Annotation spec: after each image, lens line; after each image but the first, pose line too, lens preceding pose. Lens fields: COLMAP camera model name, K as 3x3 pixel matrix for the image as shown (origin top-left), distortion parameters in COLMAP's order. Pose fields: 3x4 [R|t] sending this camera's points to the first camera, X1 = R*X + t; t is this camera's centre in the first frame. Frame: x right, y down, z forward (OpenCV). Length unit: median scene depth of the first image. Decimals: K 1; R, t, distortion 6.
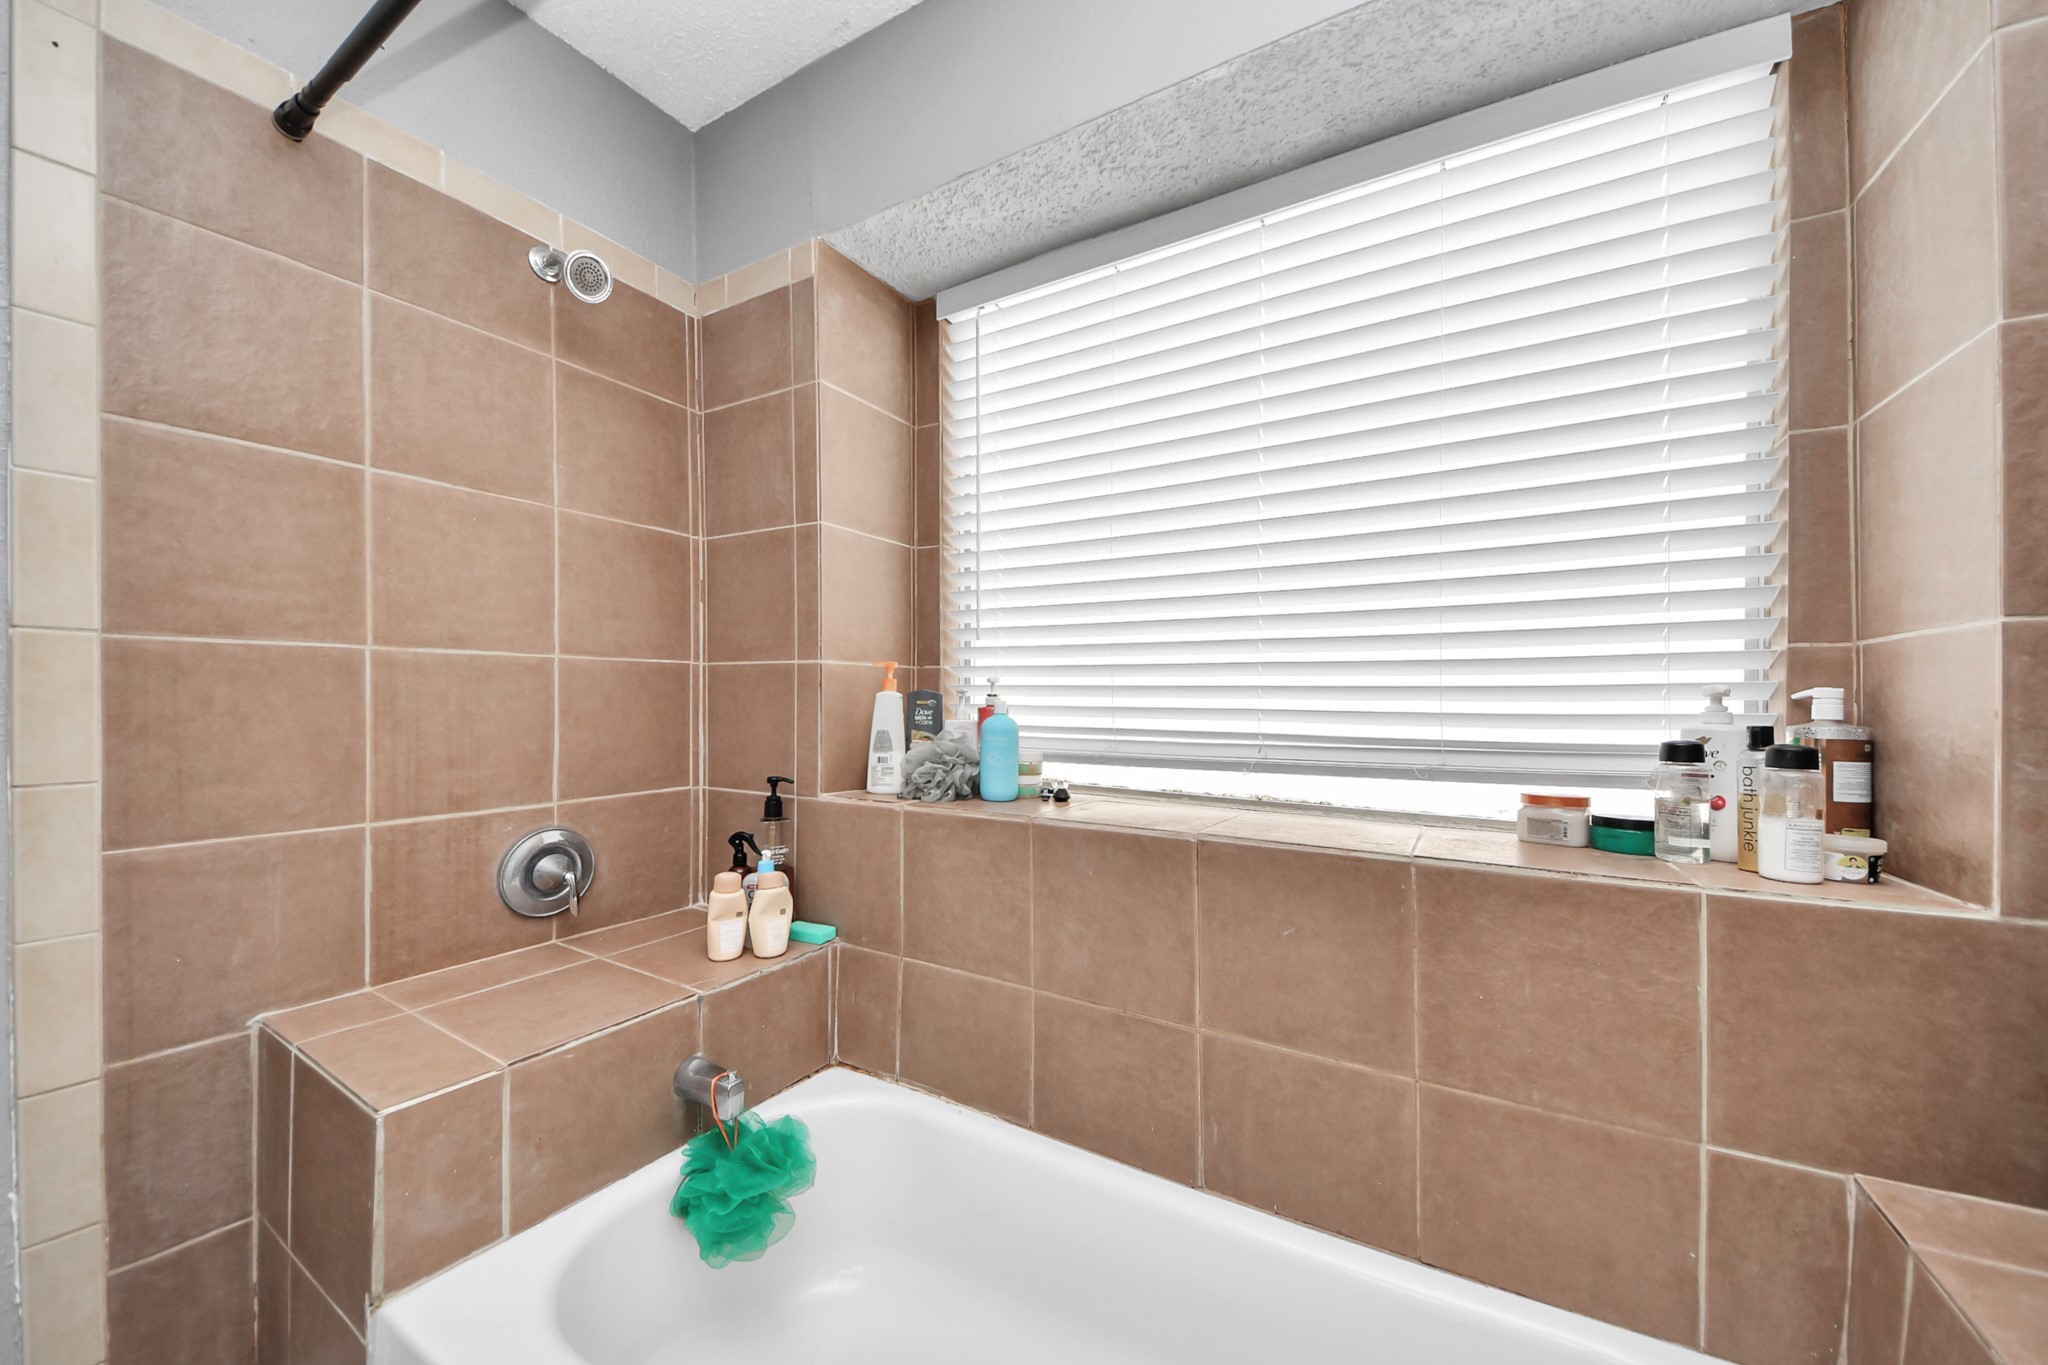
lens RADIAL K [[732.5, 0, 1007.1], [0, 732.5, 693.5], [0, 0, 1]] dist [0.031132, -0.026248]
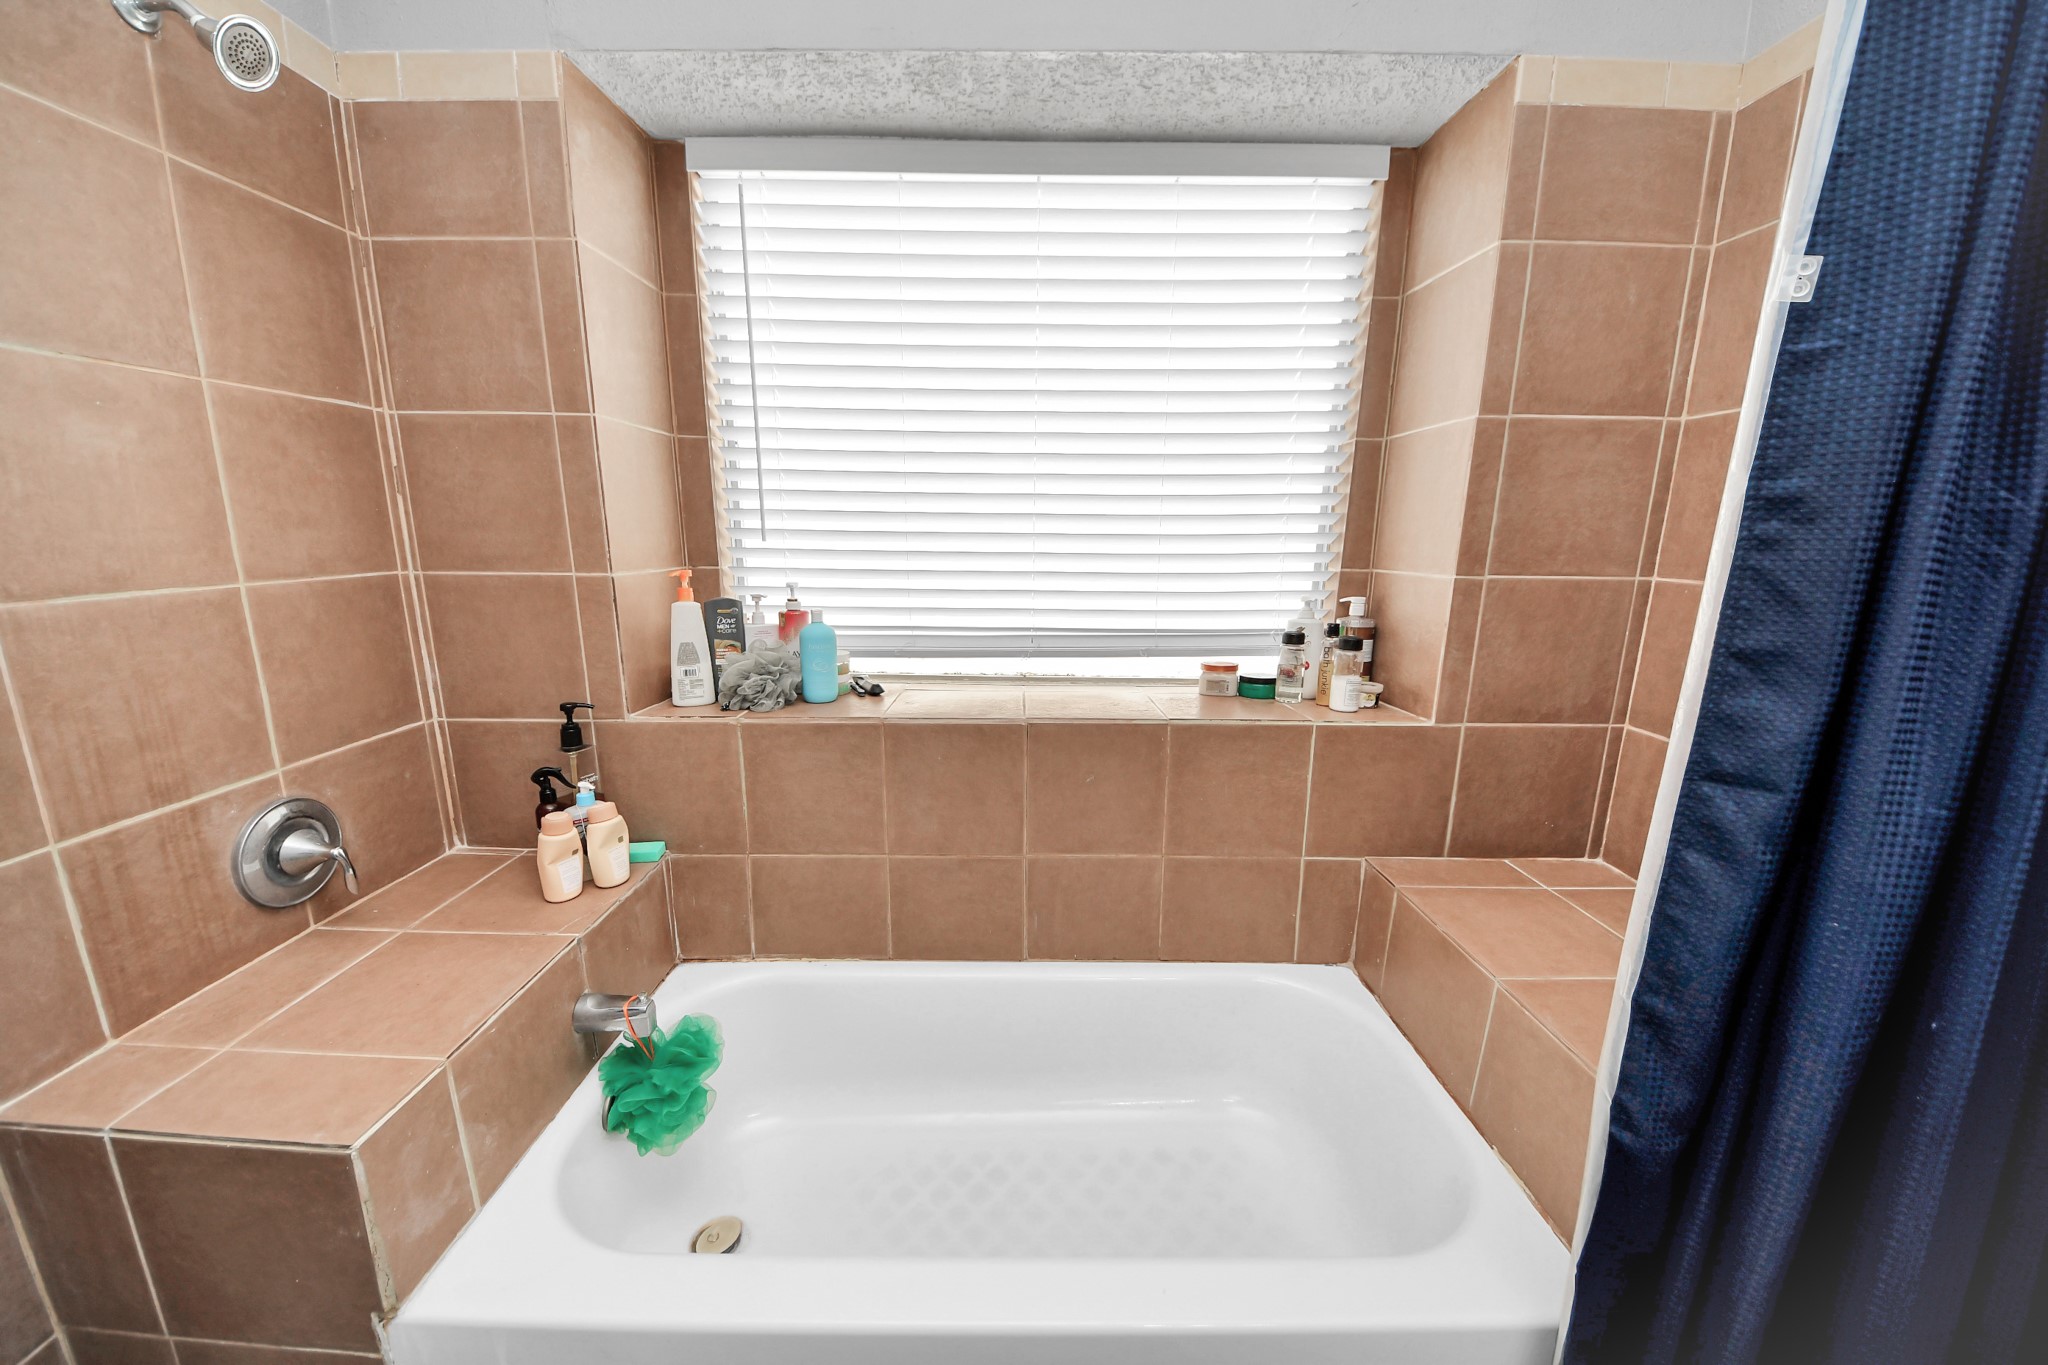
lens RADIAL K [[731.4, 0, 1013.9], [0, 731.4, 681.8], [0, 0, 1]] dist [0.009991, -0.010589]
pose [[0.857186, -0.103912, 0.504414, -0.347347], [-0.002996, 0.978411, 0.206649, -0.120224], [-0.514998, -0.178648, 0.838369, -0.058584]]
